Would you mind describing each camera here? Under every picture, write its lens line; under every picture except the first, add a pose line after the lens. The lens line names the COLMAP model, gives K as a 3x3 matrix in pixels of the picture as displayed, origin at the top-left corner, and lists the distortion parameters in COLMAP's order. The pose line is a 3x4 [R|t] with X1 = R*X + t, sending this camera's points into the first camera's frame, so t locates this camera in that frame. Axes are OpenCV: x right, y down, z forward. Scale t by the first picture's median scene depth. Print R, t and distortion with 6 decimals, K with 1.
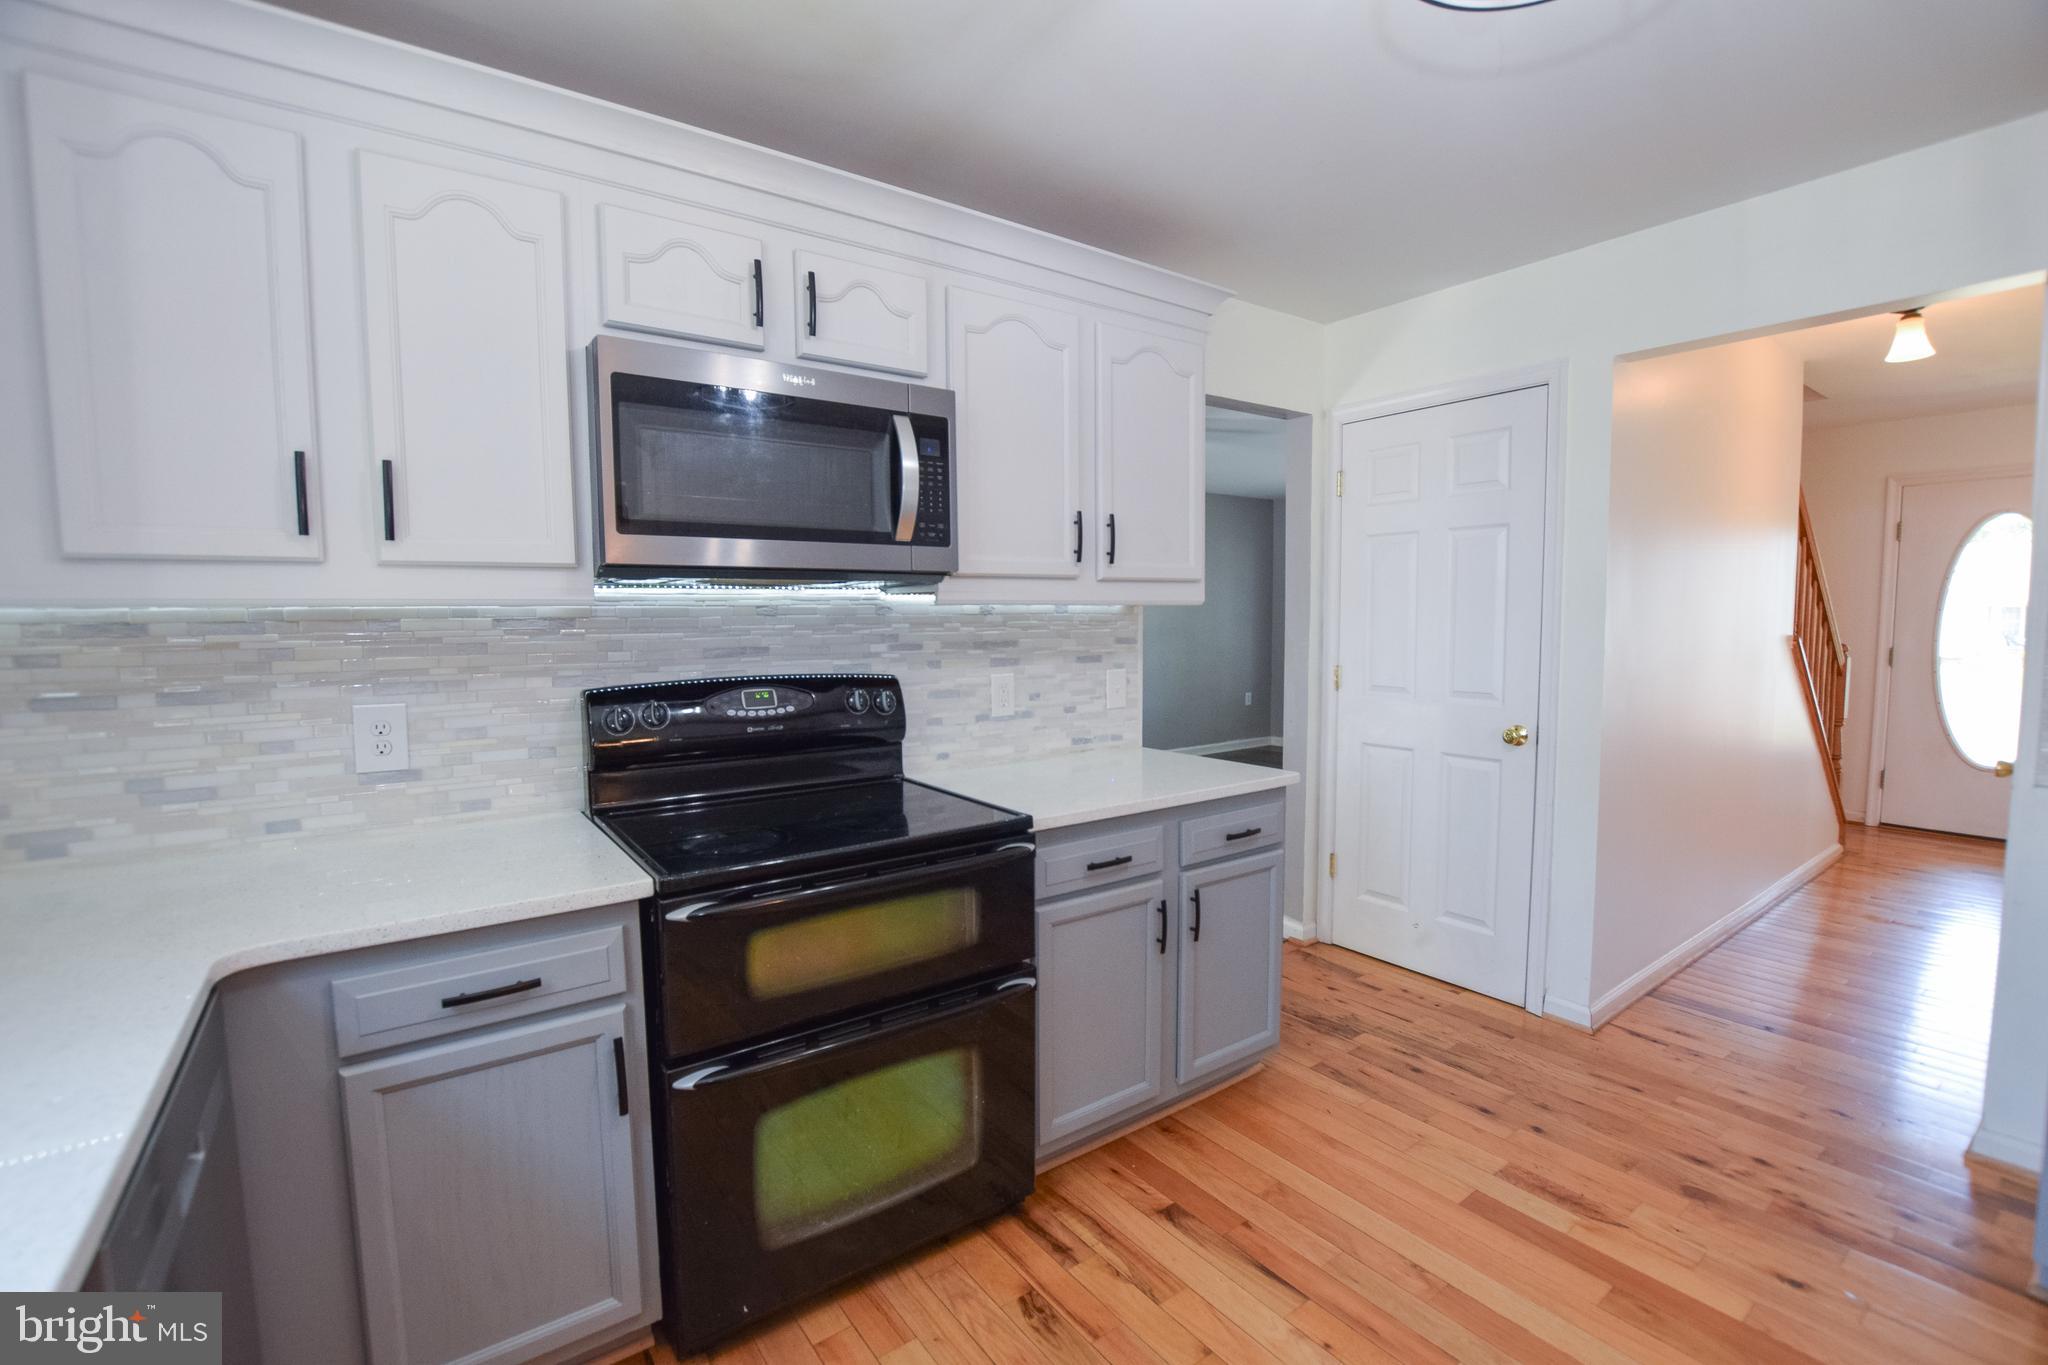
lens RADIAL K [[894.6, 0, 1031.7], [0, 894.6, 686.8], [0, 0, 1]] dist [-0.038376, 0.005374]
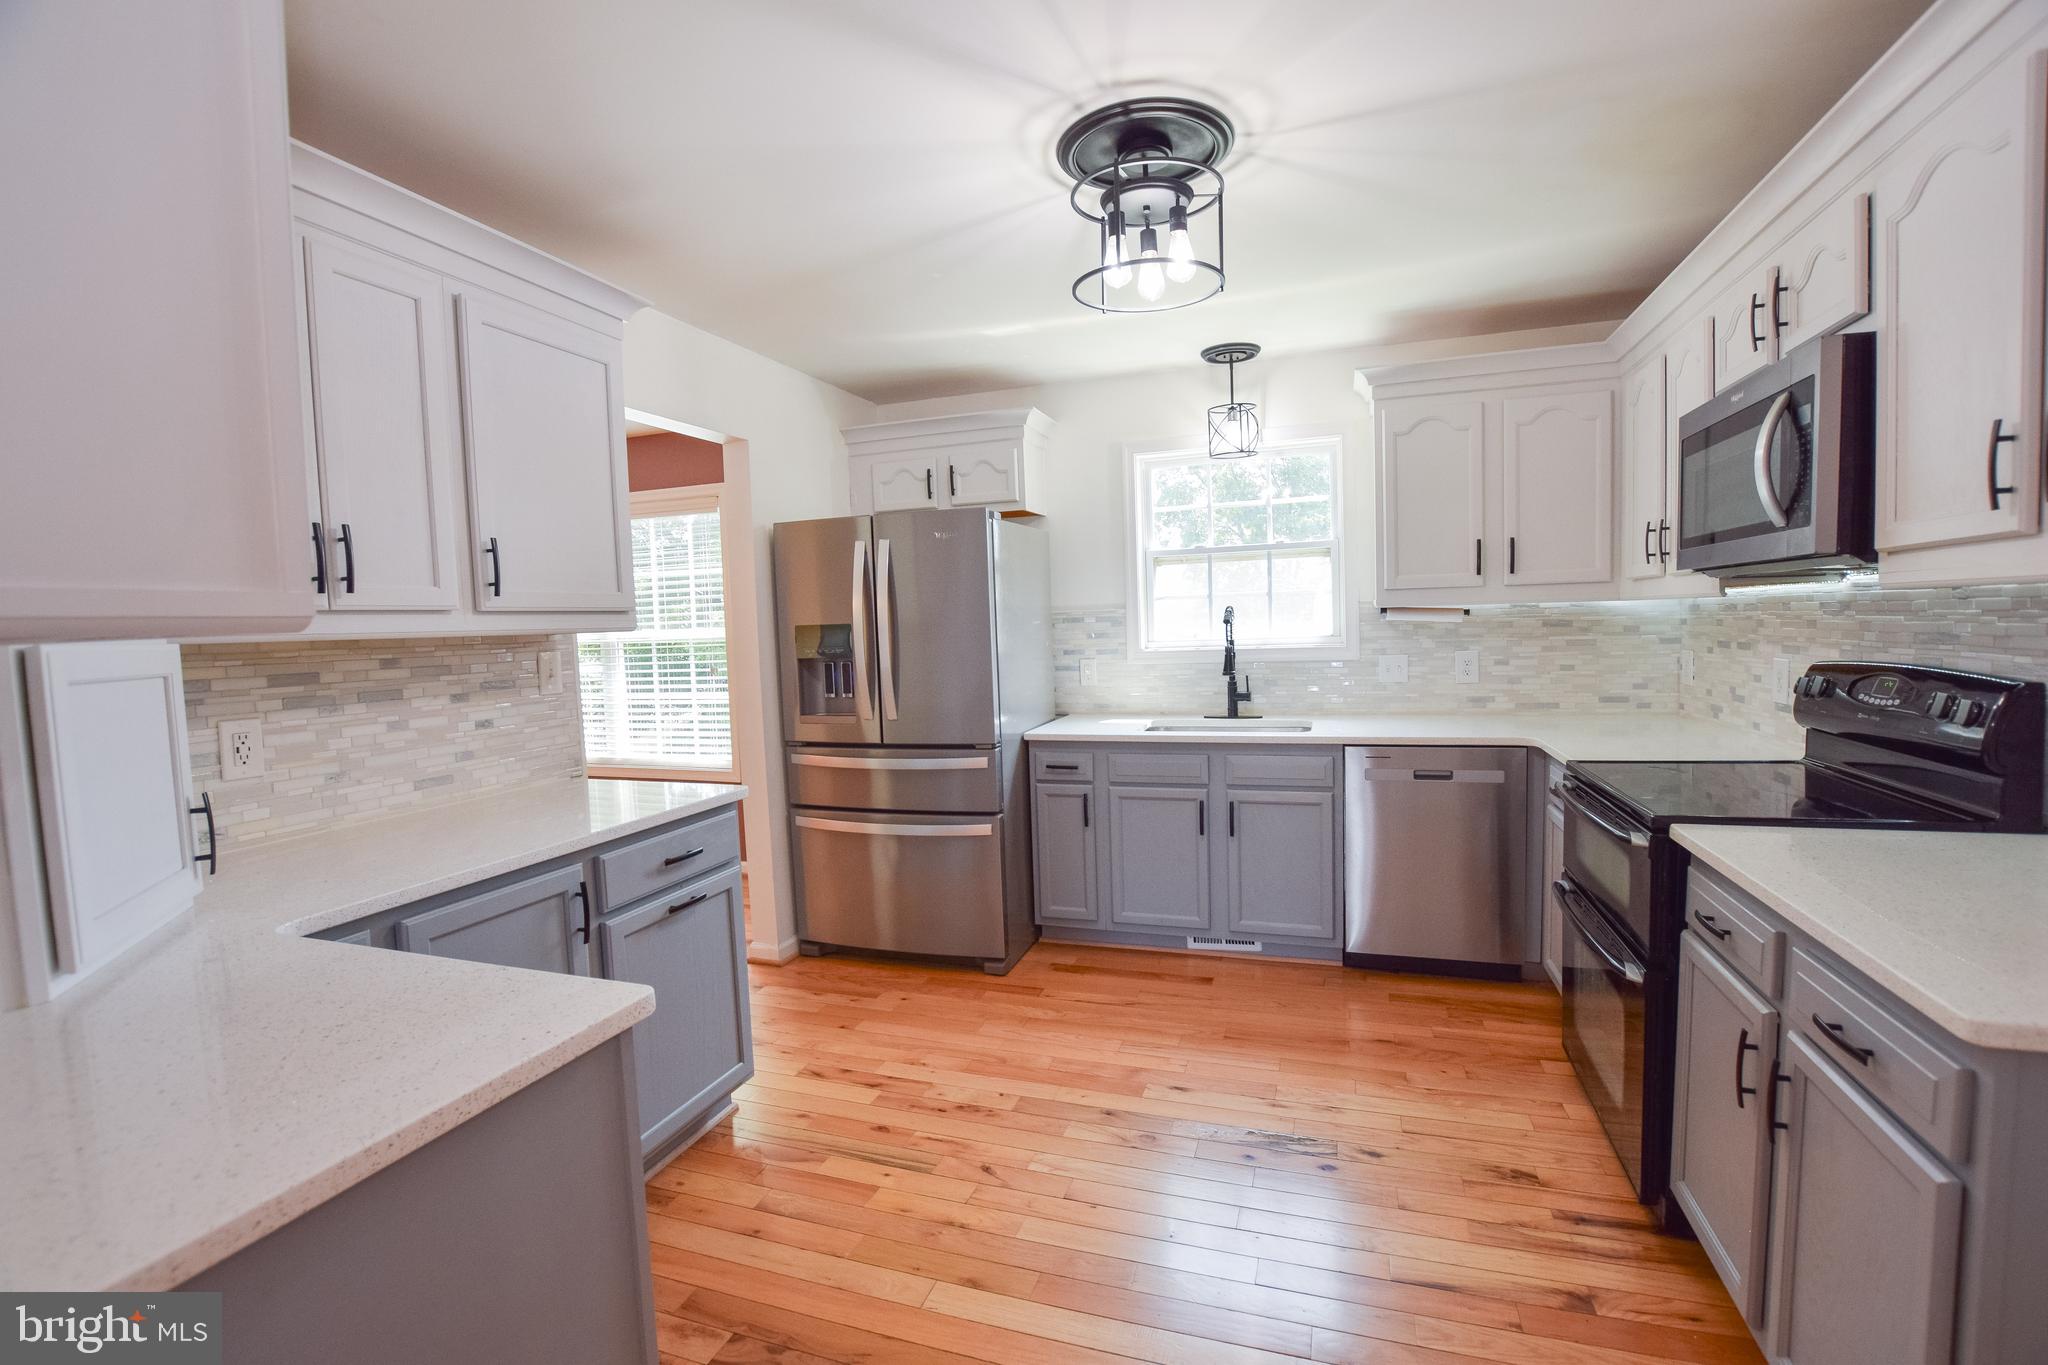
lens RADIAL K [[894.6, 0, 1030.5], [0, 894.6, 686.2], [0, 0, 1]] dist [-0.038376, 0.005374]
pose [[-0.819553, 0.078220, -0.567639, 0.916843], [0.002464, 0.991111, 0.133016, -0.107844], [0.572998, 0.107615, -0.812461, 1.158452]]
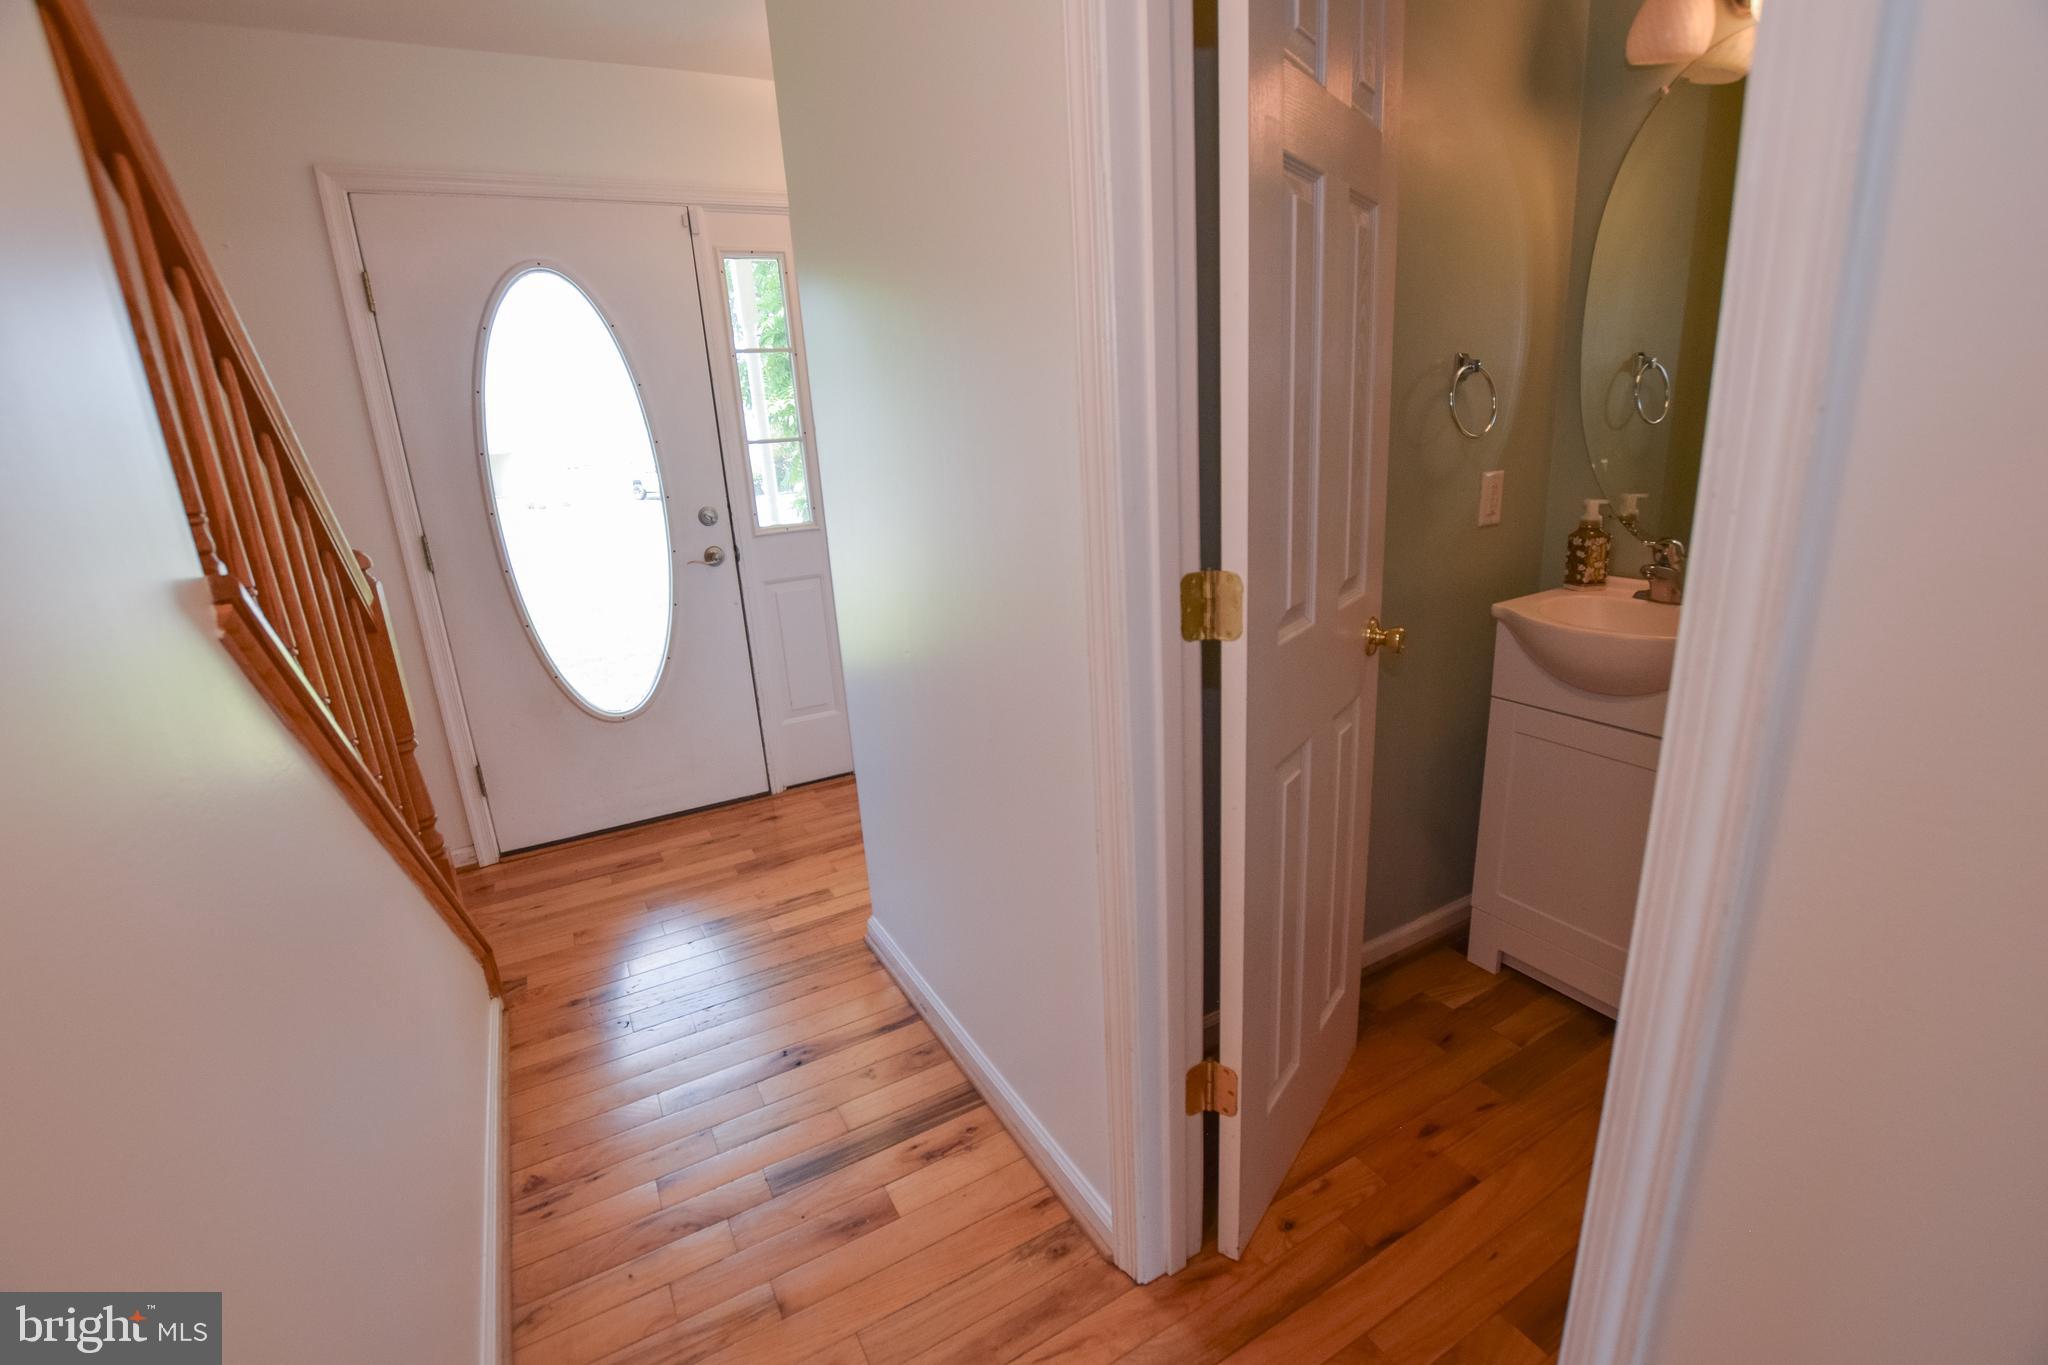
lens RADIAL K [[894.6, 0, 1025.0], [0, 894.6, 689.7], [0, 0, 1]] dist [-0.038376, 0.005374]
pose [[0.117504, -0.278427, 0.953242, 1.200999], [0.134634, 0.955496, 0.262490, -0.107656], [-0.983904, 0.097496, 0.149760, 1.350855]]
